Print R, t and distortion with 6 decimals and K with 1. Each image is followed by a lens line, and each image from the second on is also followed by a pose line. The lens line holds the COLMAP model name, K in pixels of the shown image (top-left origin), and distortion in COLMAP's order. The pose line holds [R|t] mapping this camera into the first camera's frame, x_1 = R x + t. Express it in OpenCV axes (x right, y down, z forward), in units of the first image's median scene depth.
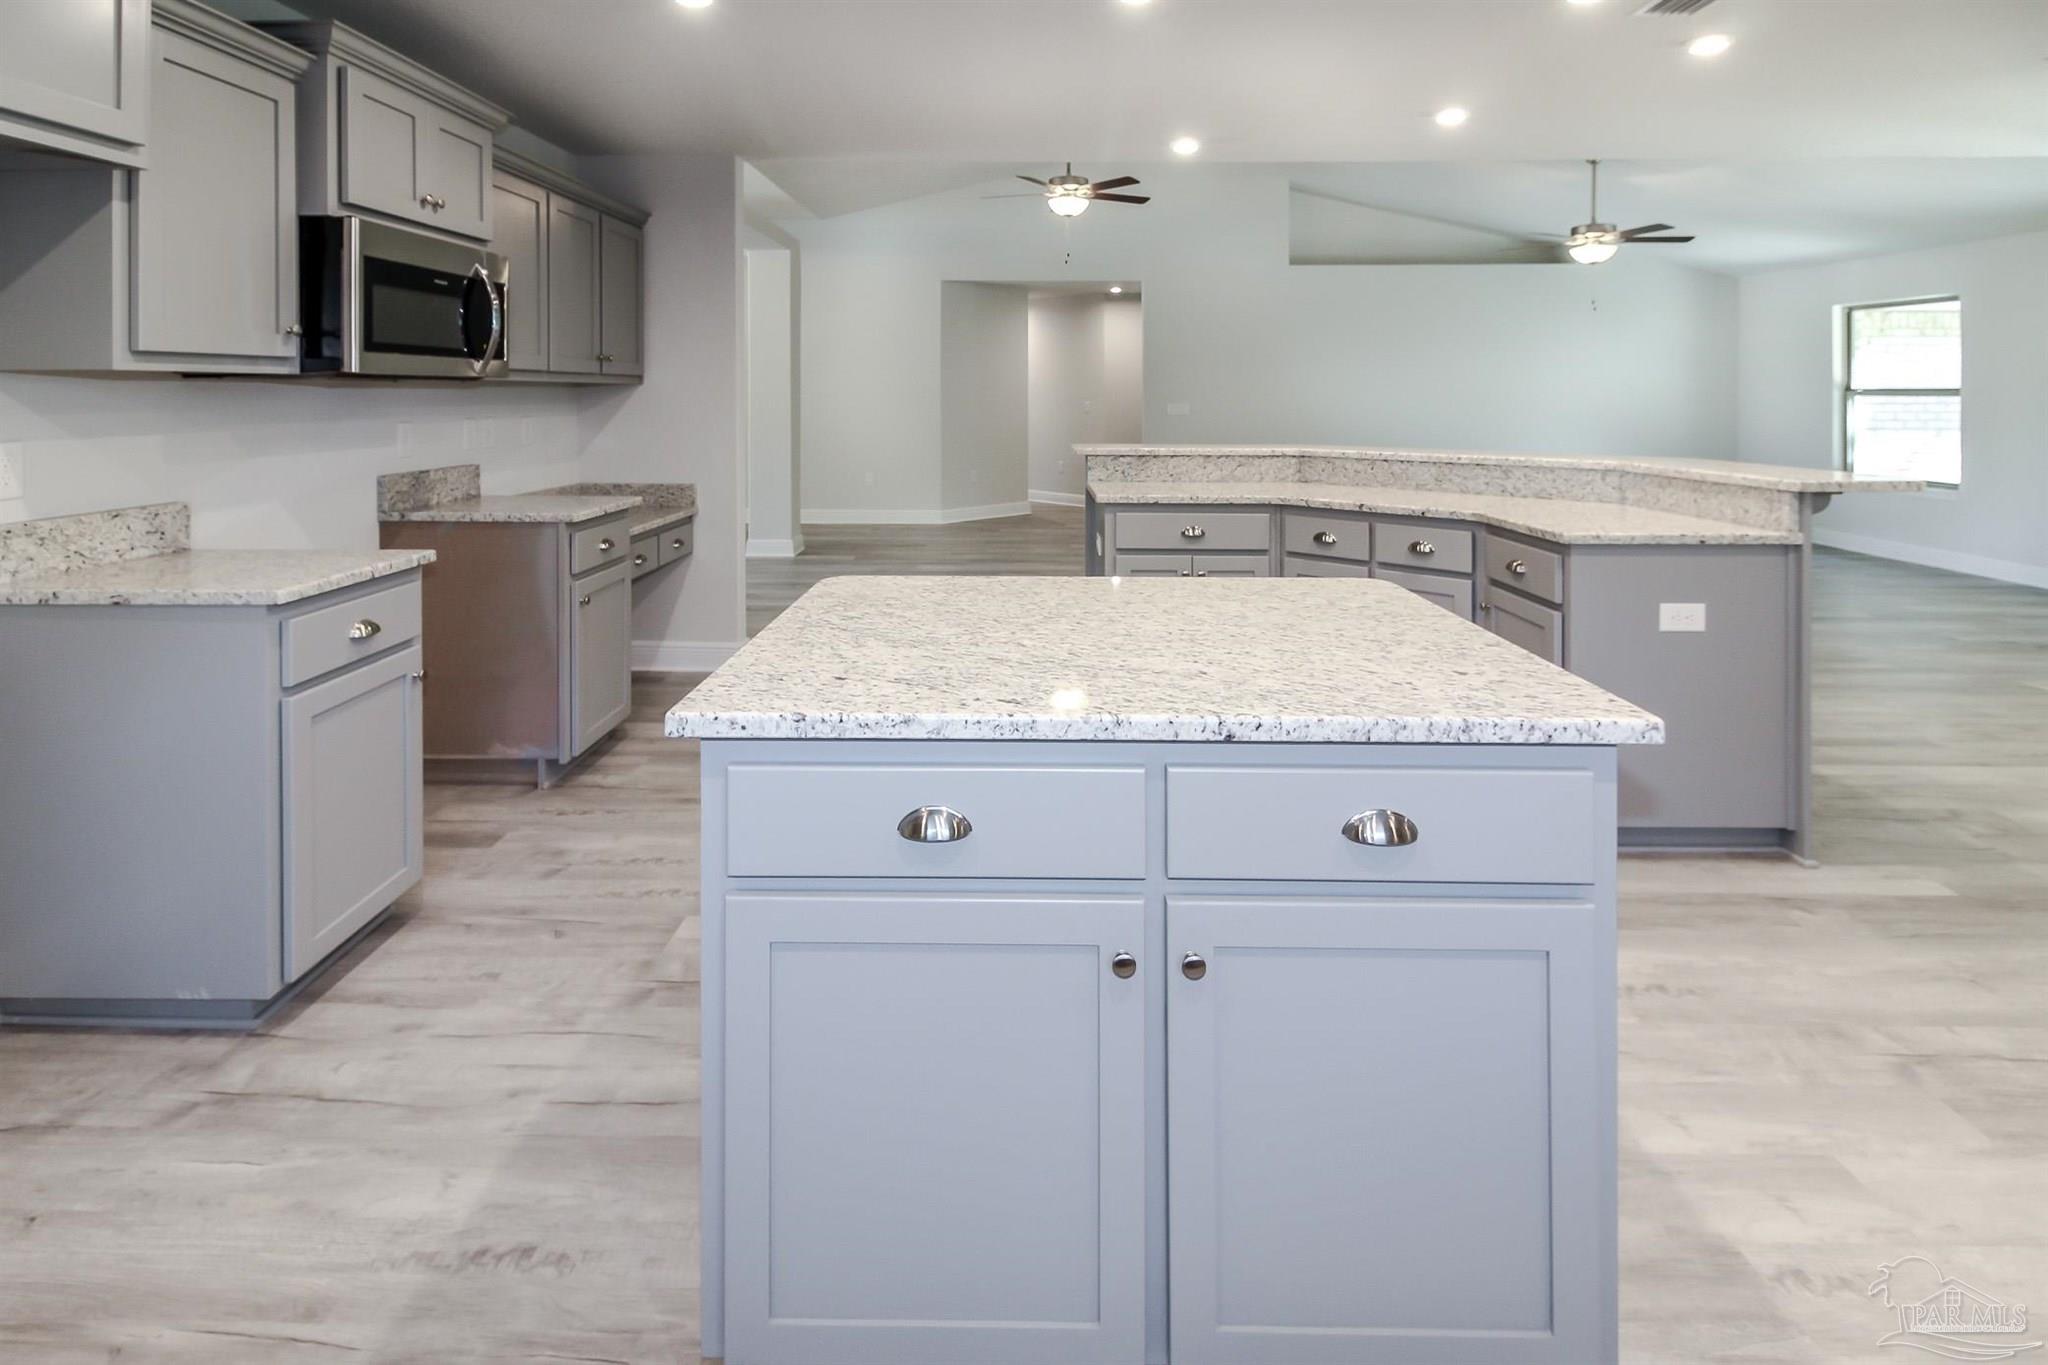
lens RADIAL K [[1001.6, 0, 1018.3], [0, 1001.6, 403.5], [0, 0, 1]] dist [0.006800, -0.007626]
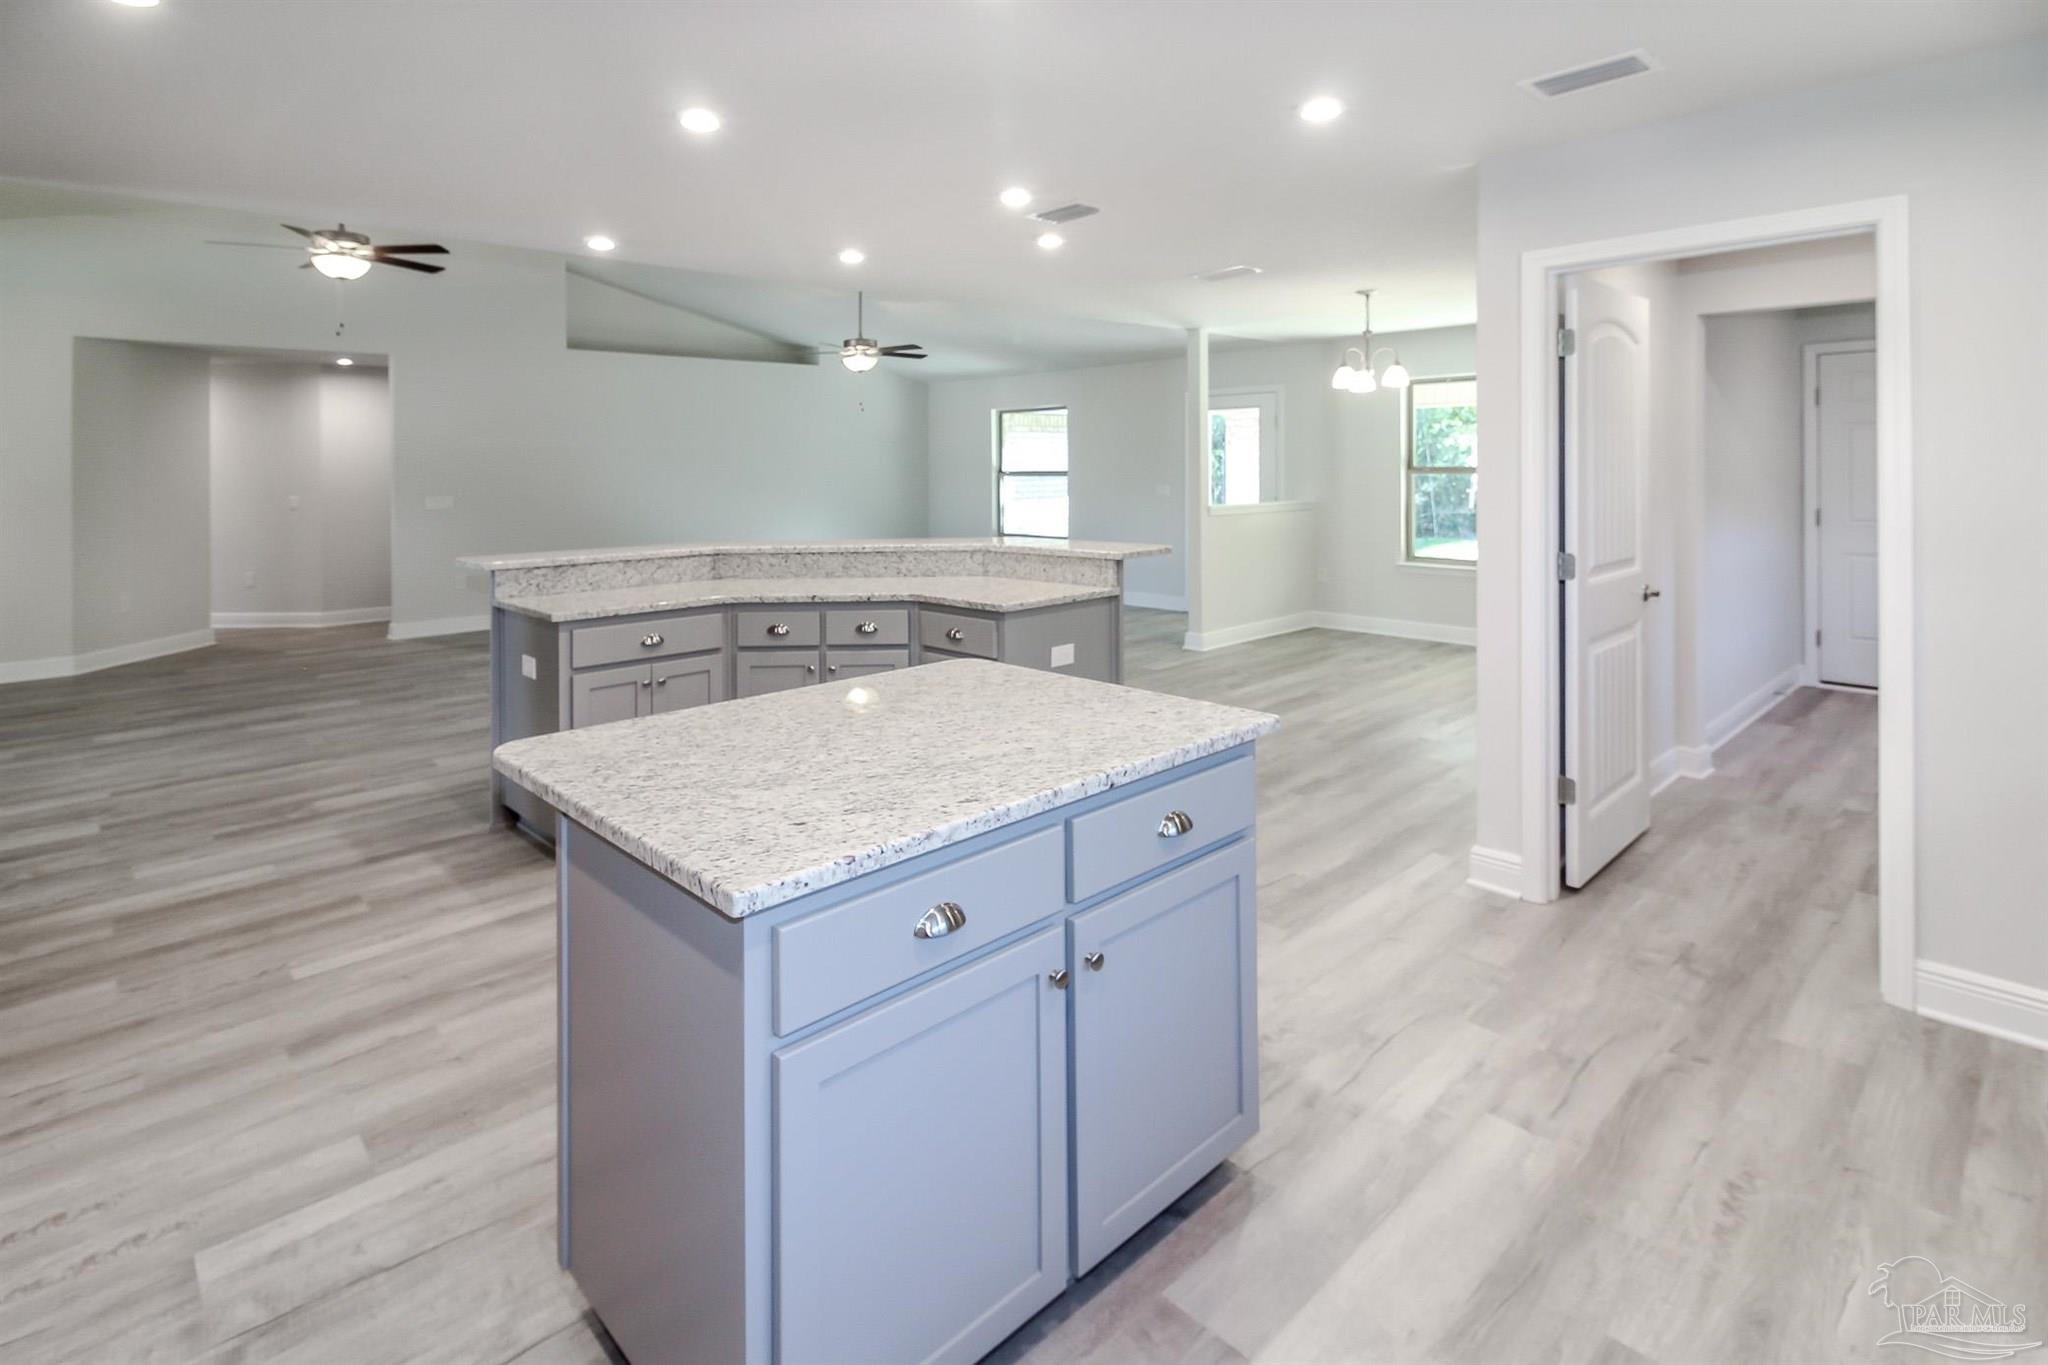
lens RADIAL K [[1001.6, 0, 1027.1], [0, 1001.6, 462.9], [0, 0, 1]] dist [0.006800, -0.007626]
pose [[0.710005, -0.006655, 0.704165, -0.239469], [0.018646, 0.999782, -0.009351, -0.028885], [-0.703950, 0.019769, 0.709974, 0.025167]]
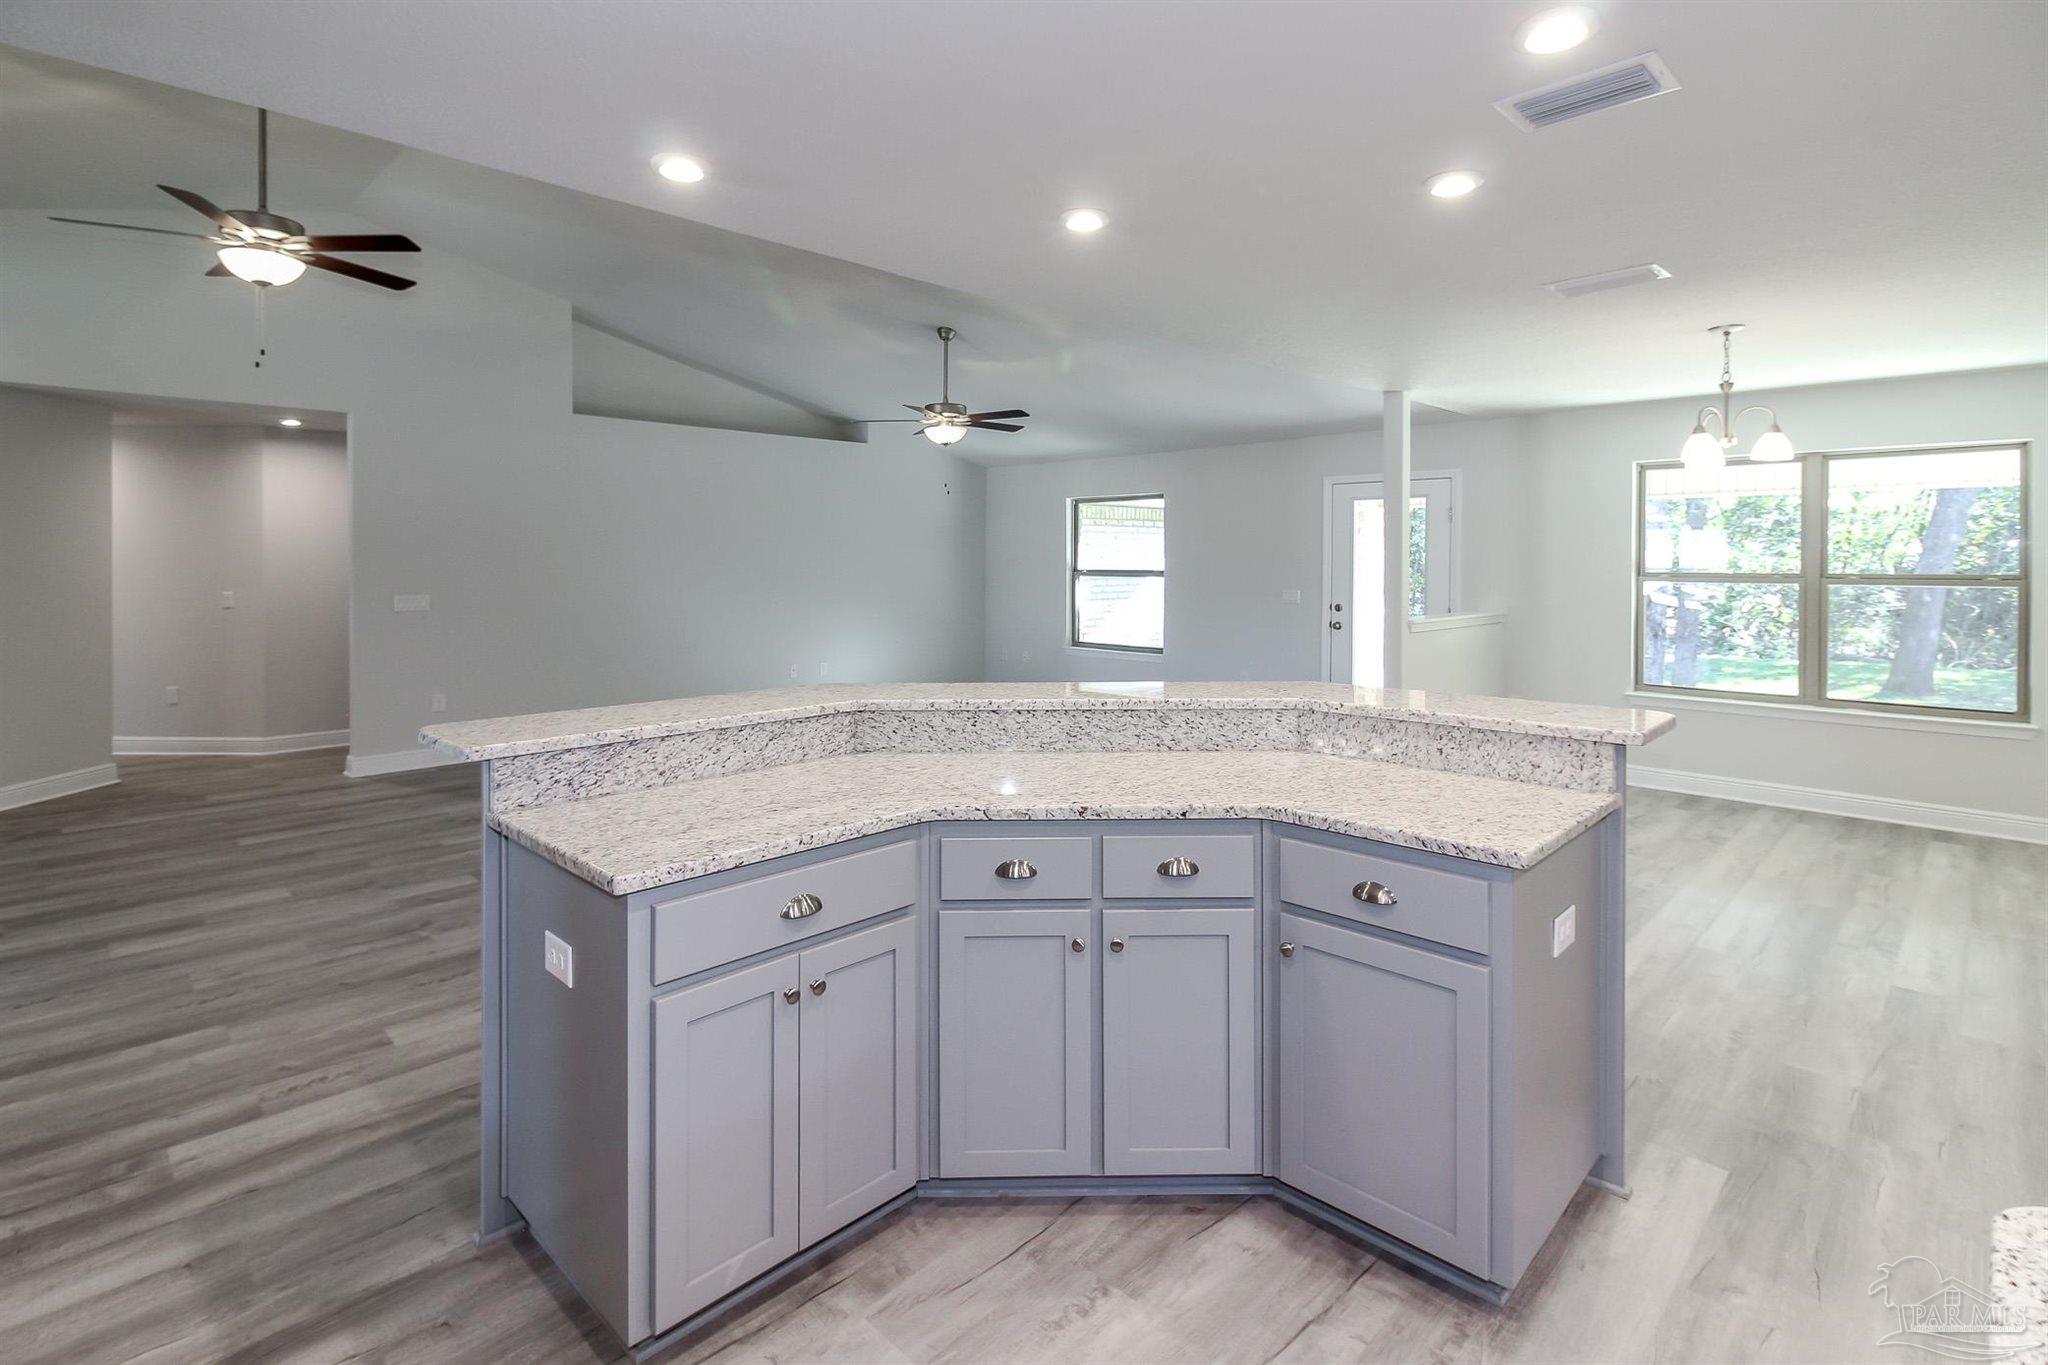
lens RADIAL K [[1001.6, 0, 1039.1], [0, 1001.6, 574.0], [0, 0, 1]] dist [0.006800, -0.007626]
pose [[0.694923, -0.008790, 0.719030, -0.099004], [0.006365, 0.999961, 0.006073, -0.039830], [-0.719056, 0.000357, 0.694952, 0.509891]]
